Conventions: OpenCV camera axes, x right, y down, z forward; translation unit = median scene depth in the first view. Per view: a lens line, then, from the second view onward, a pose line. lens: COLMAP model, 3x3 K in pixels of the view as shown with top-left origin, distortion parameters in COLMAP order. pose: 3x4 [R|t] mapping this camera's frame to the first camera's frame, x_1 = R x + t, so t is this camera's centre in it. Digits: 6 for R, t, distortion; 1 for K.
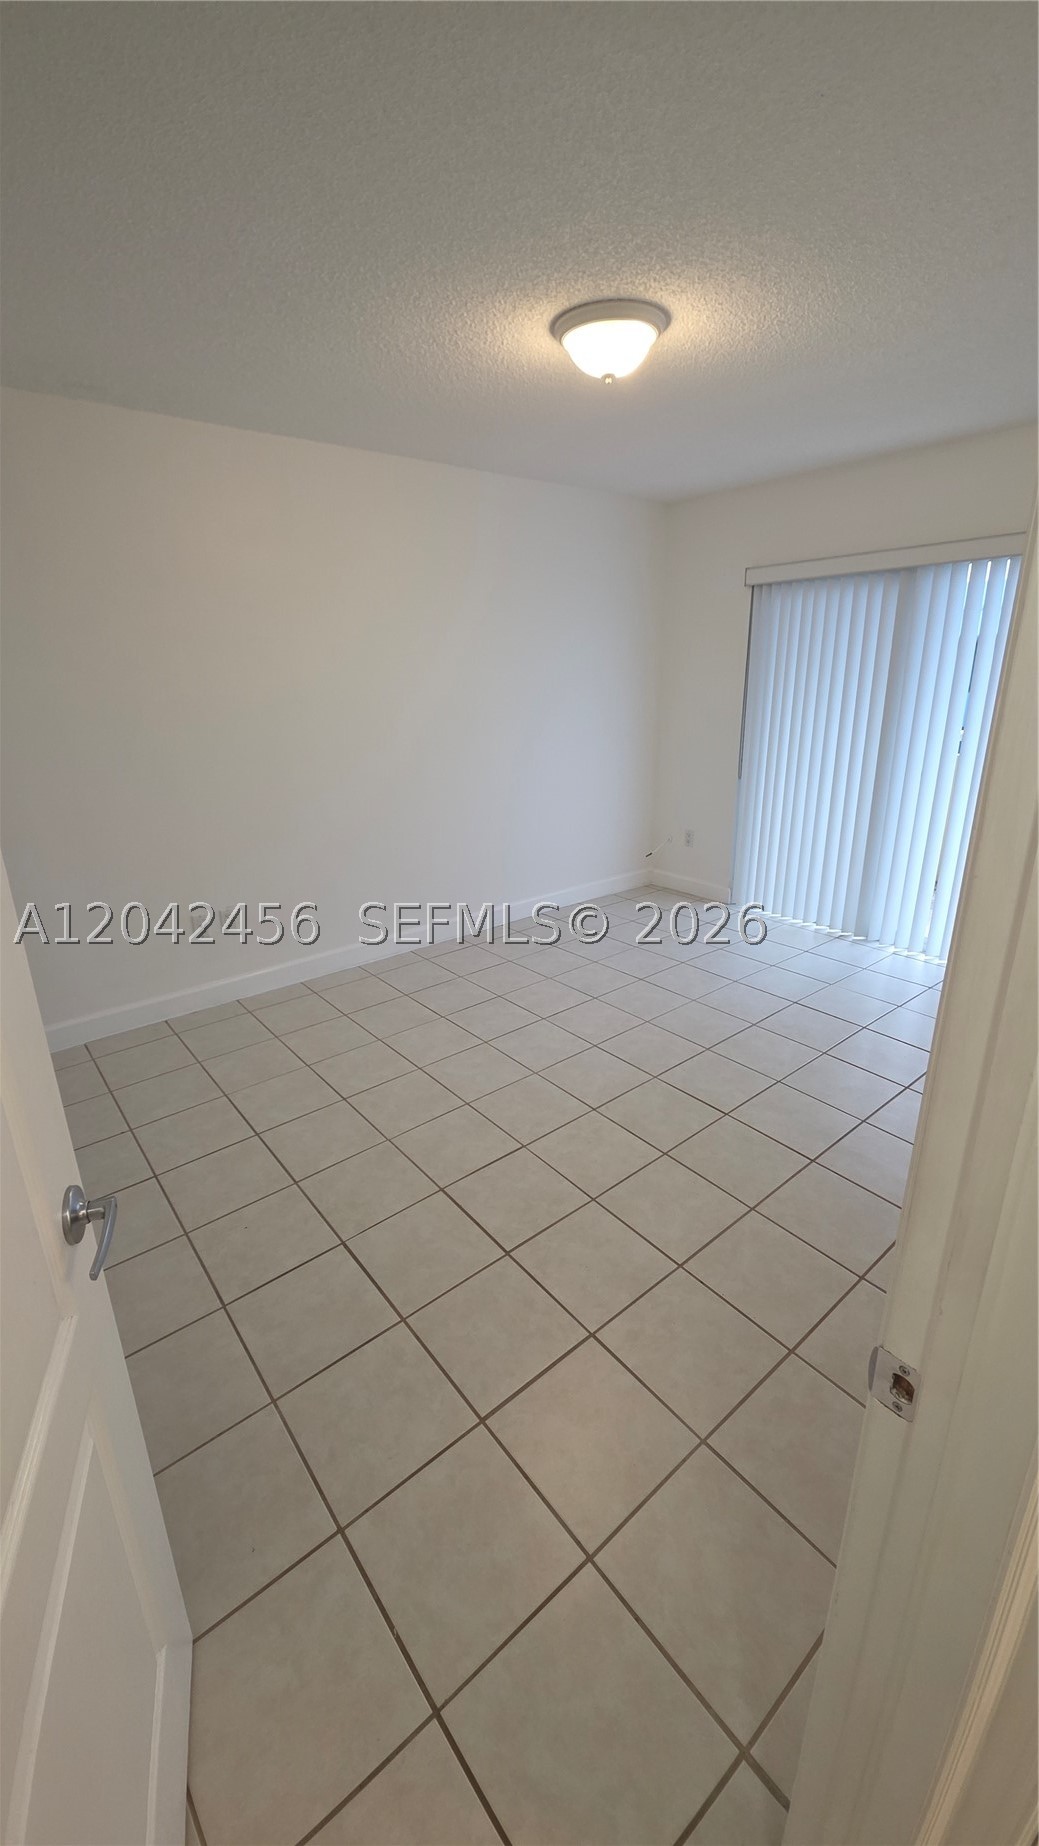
lens RADIAL K [[732.2, 0, 519.5], [0, 732.2, 923.0], [0, 0, 1]] dist [0.002231, -0.003952]
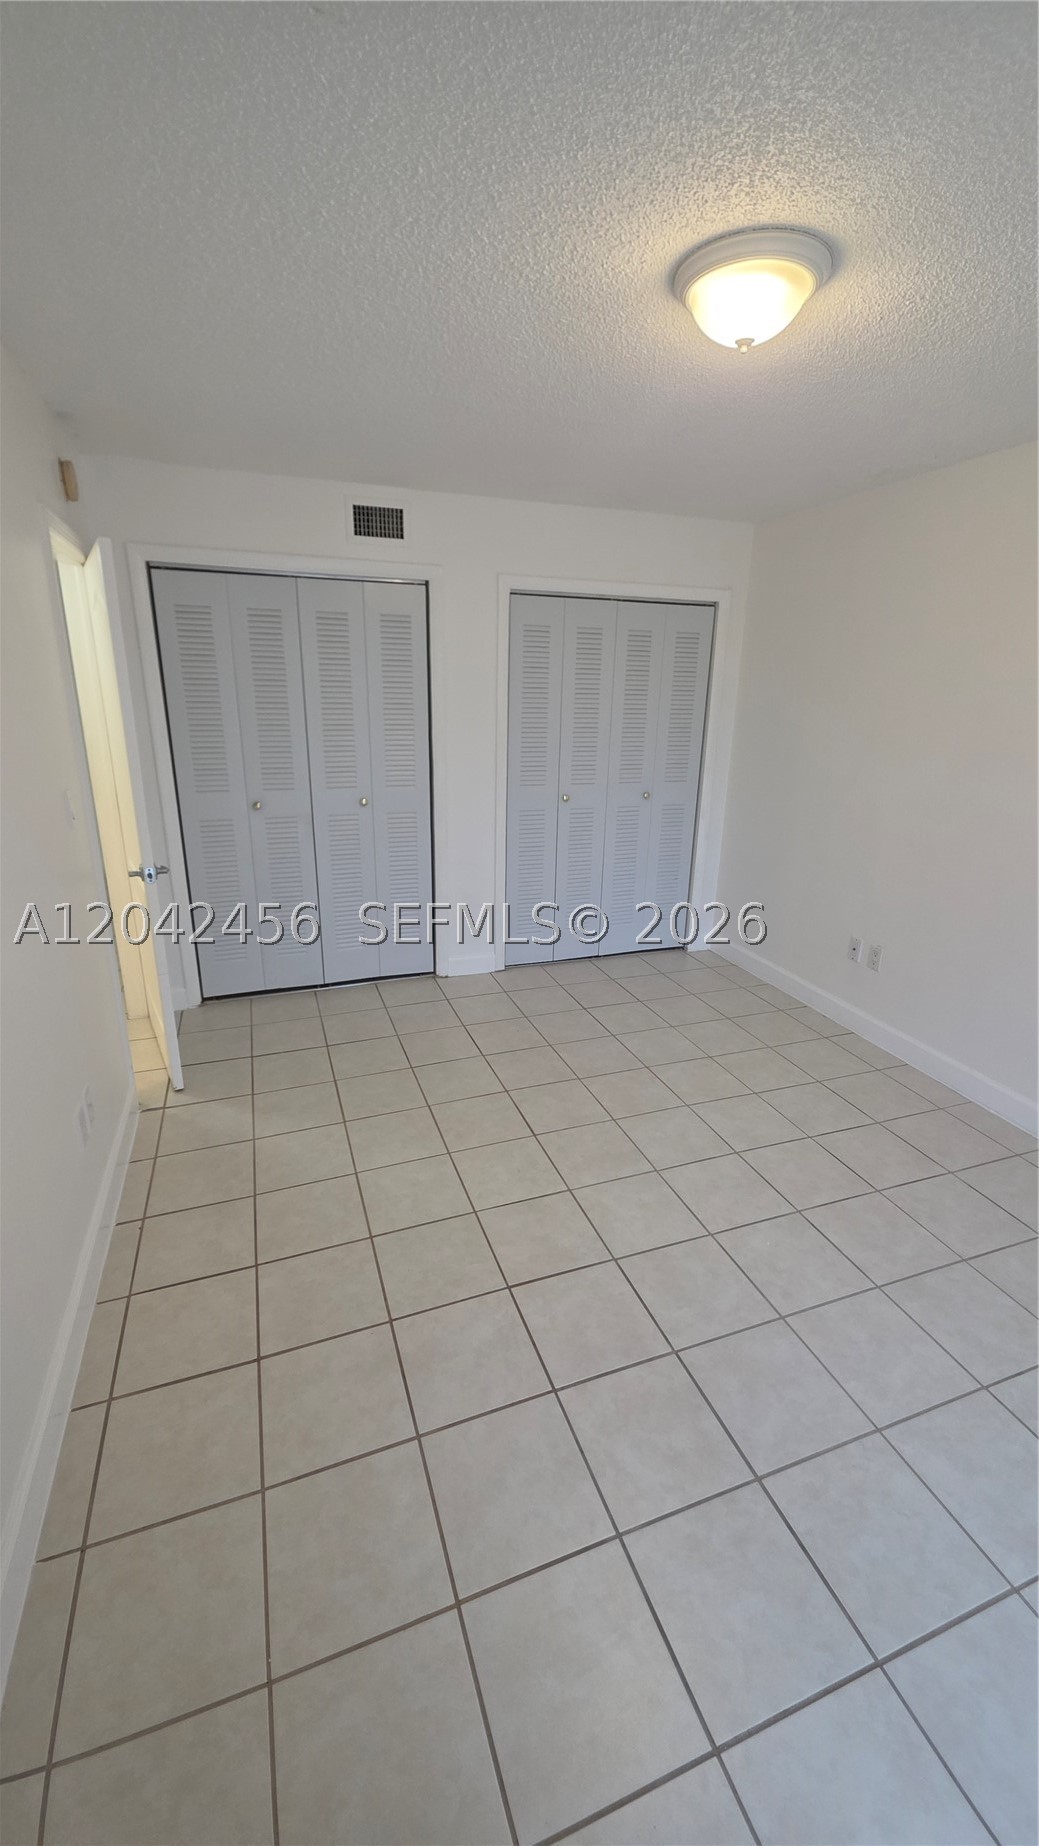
lens RADIAL K [[732.2, 0, 519.5], [0, 732.2, 923.0], [0, 0, 1]] dist [0.002231, -0.003952]
pose [[-0.328676, 0.305736, -0.893587, 0.793065], [-0.328844, 0.849900, 0.411743, -0.366988], [0.885344, 0.429181, -0.178802, 0.903022]]
